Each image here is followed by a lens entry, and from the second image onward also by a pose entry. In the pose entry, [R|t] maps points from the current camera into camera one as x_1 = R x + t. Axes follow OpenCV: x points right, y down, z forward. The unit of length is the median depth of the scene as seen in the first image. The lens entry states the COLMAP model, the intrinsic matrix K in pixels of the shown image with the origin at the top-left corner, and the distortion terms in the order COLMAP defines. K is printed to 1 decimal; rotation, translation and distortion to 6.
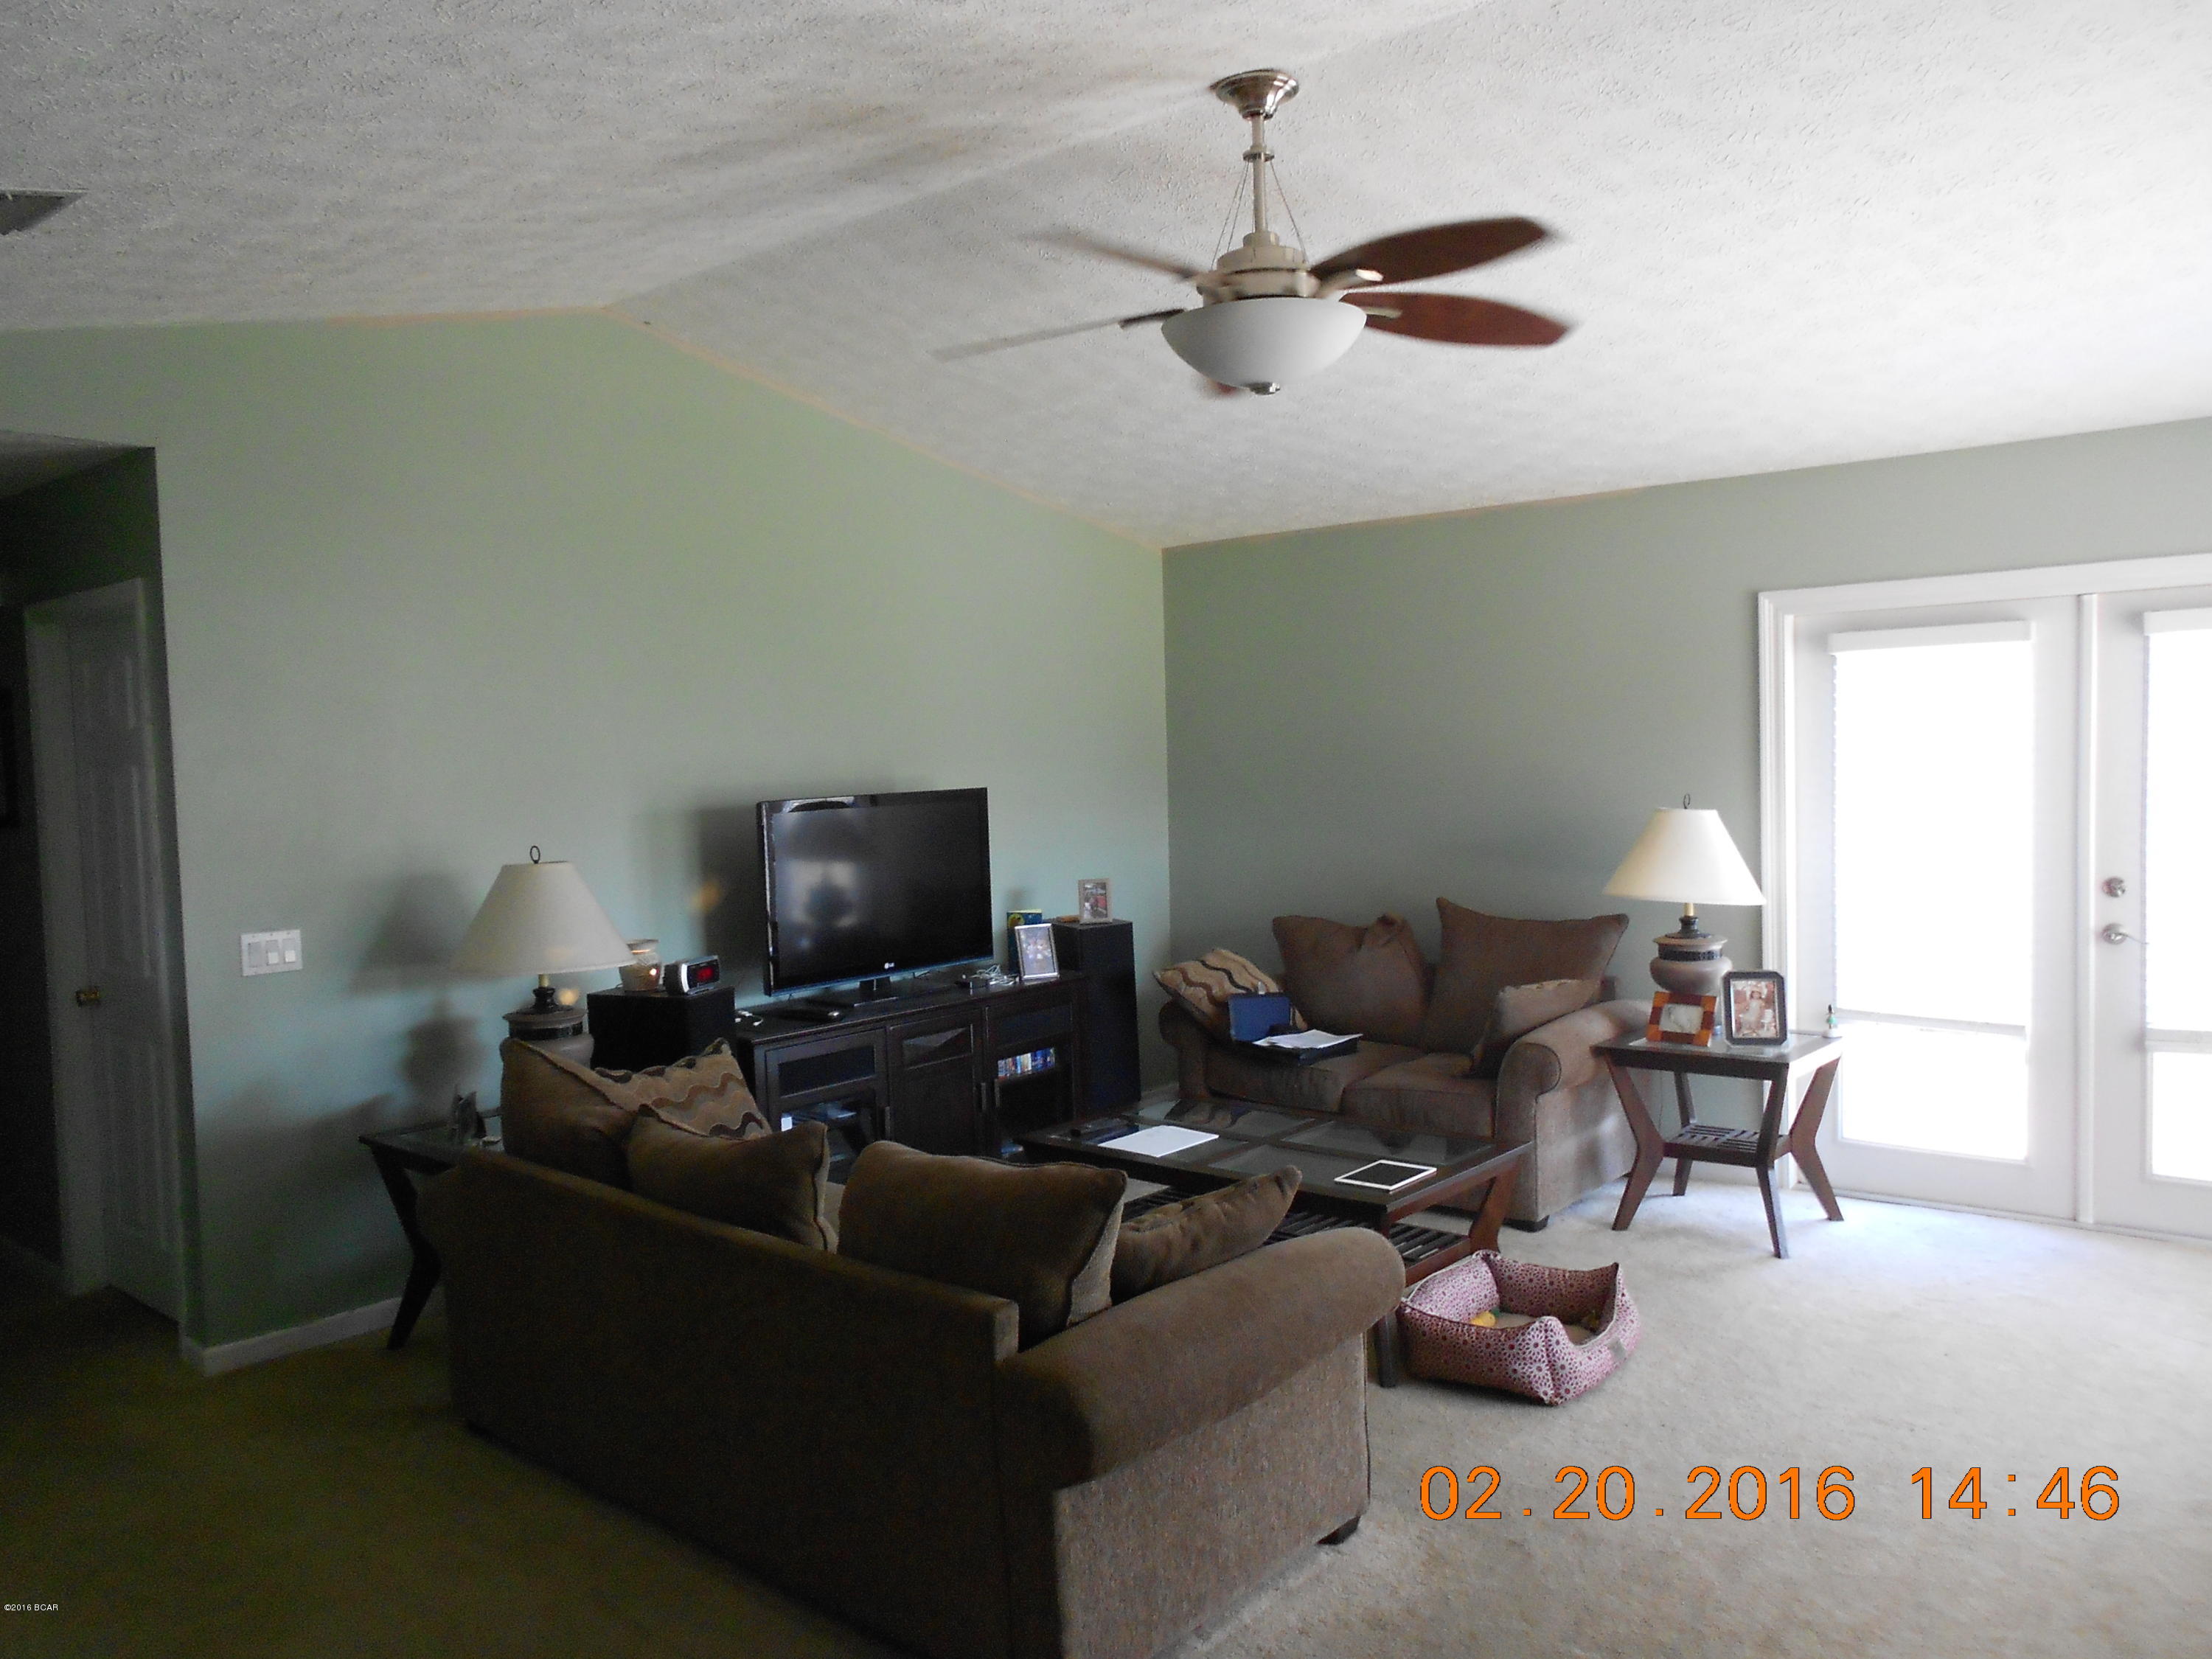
lens RADIAL K [[1684.2, 0, 1107.1], [0, 1684.2, 833.3], [0, 0, 1]] dist [-0.007162, -0.000983]
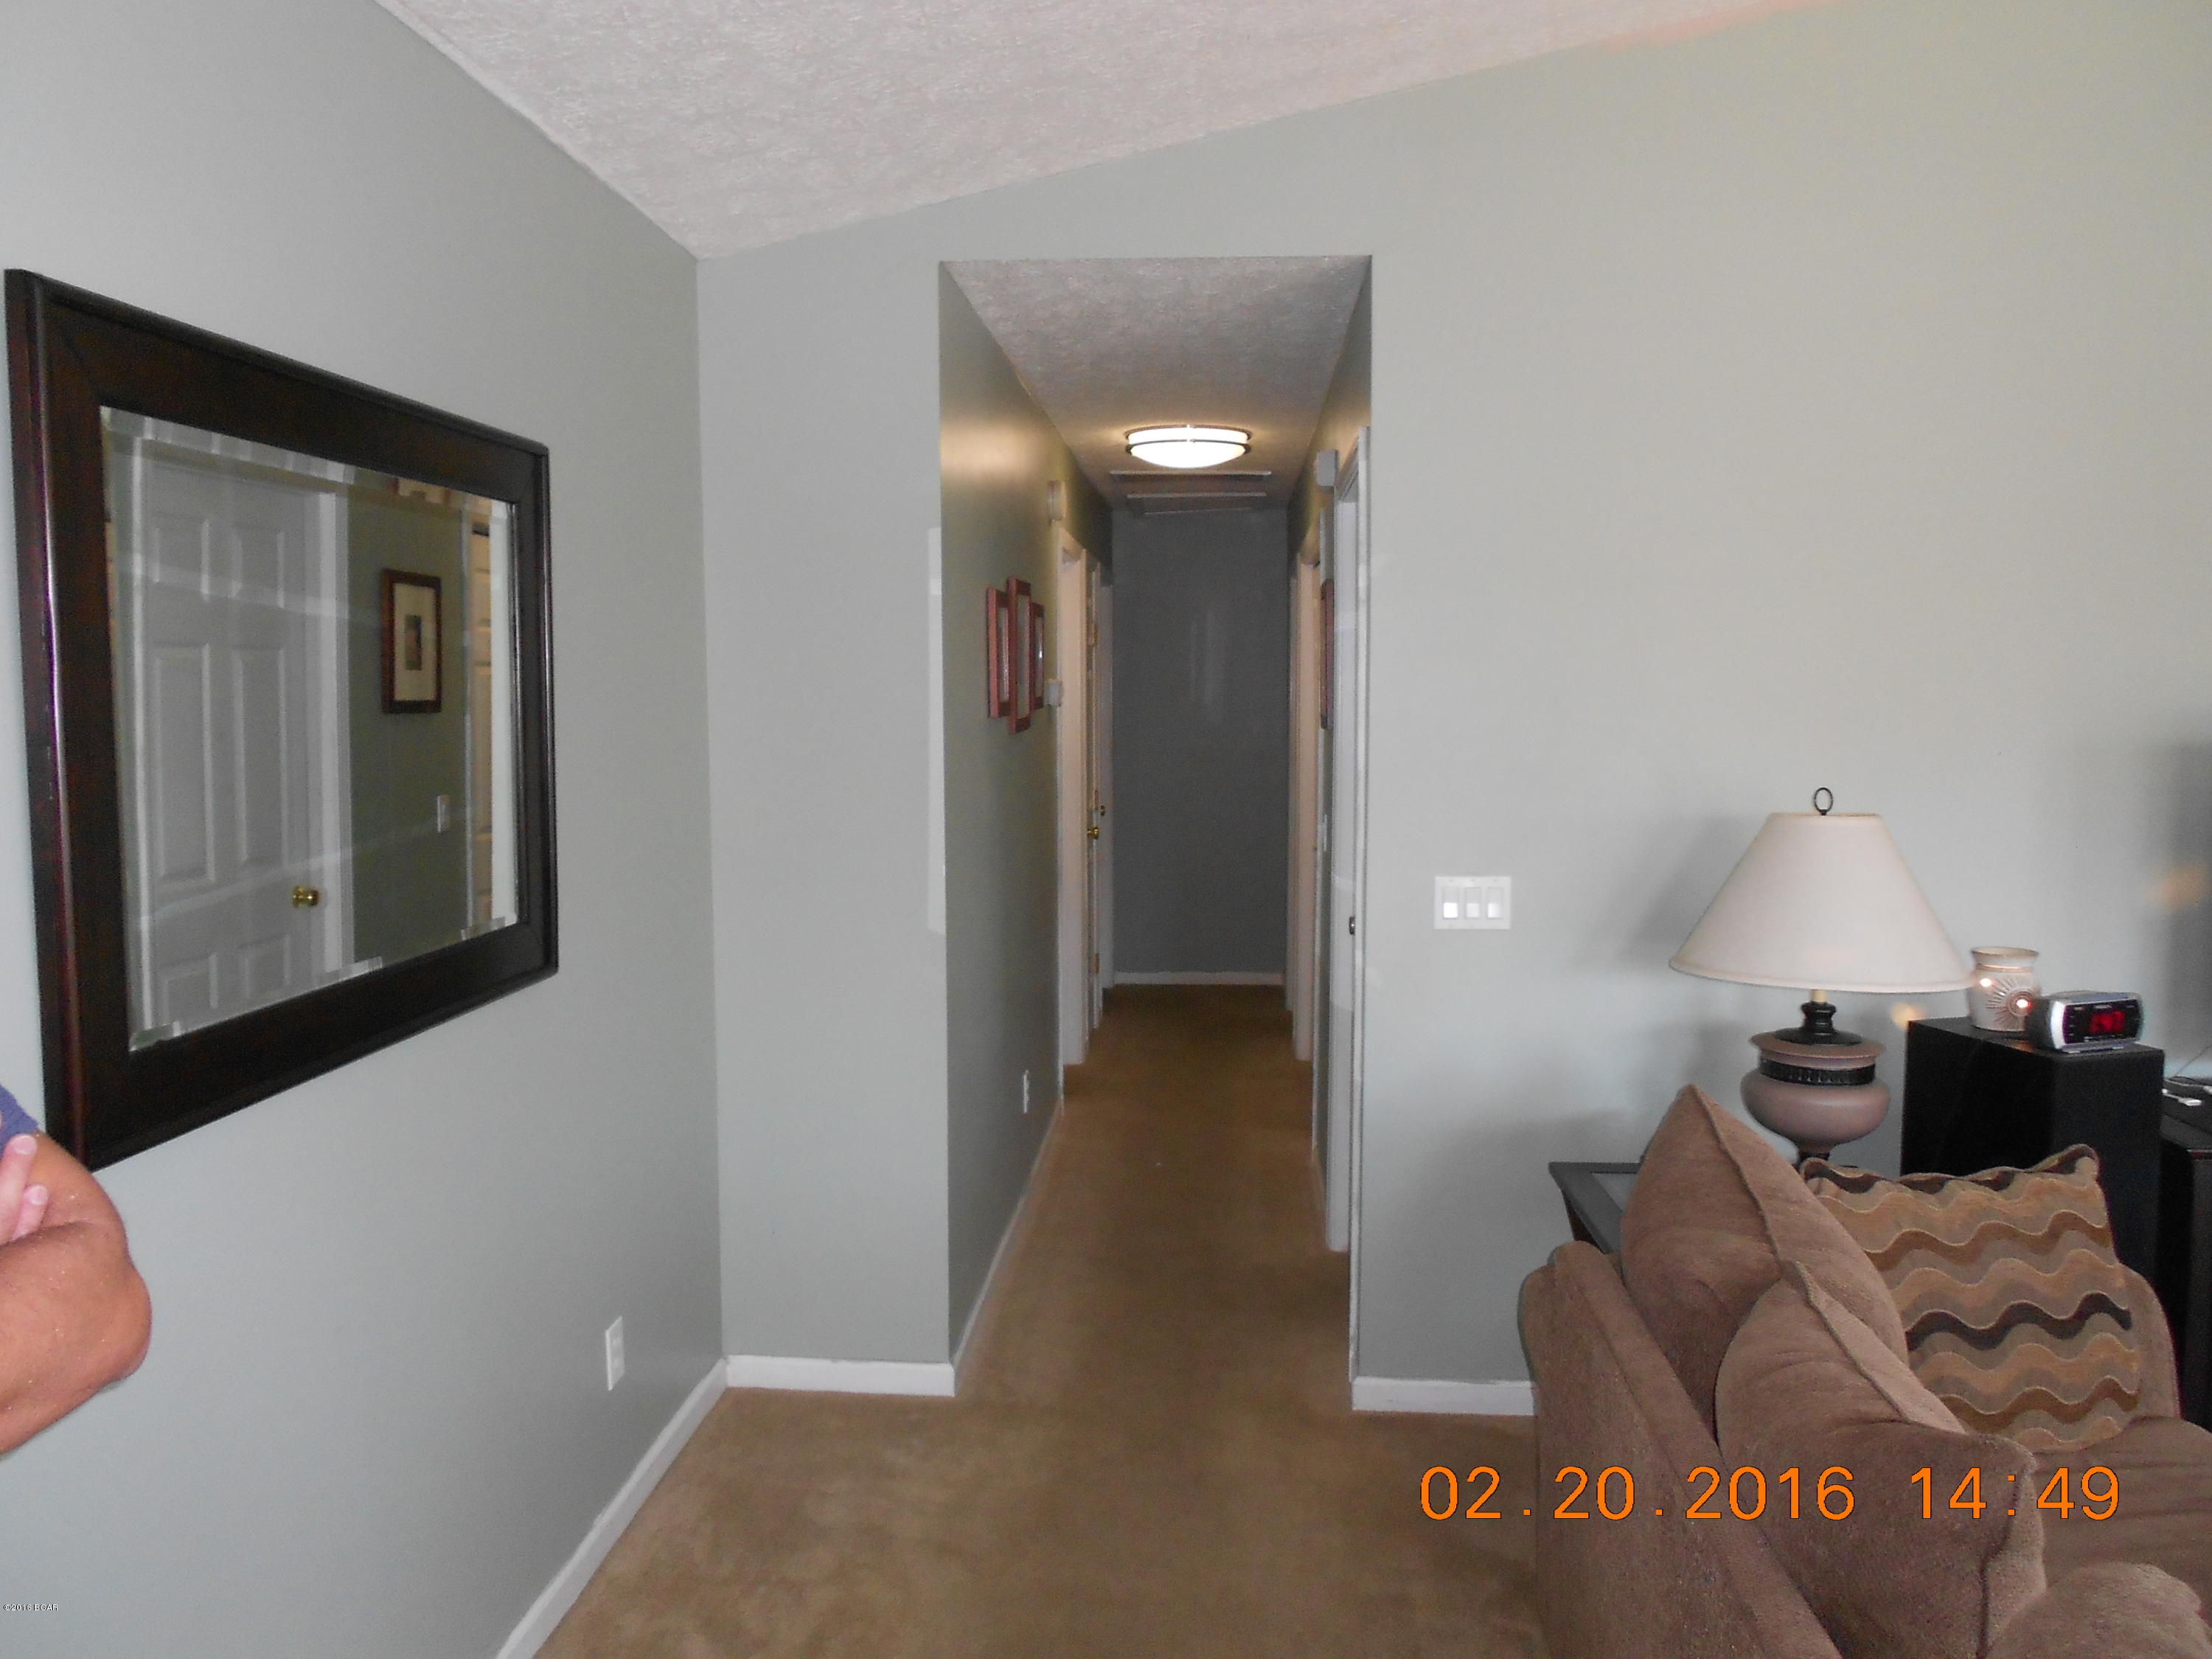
lens RADIAL K [[1684.2, 0, 1107.7], [0, 1684.2, 825.6], [0, 0, 1]] dist [-0.007162, -0.000983]
pose [[0.593211, 0.084801, -0.800568, 0.022198], [-0.049658, 0.996397, 0.068748, -0.009501], [0.803514, -0.001027, 0.595285, 0.397898]]
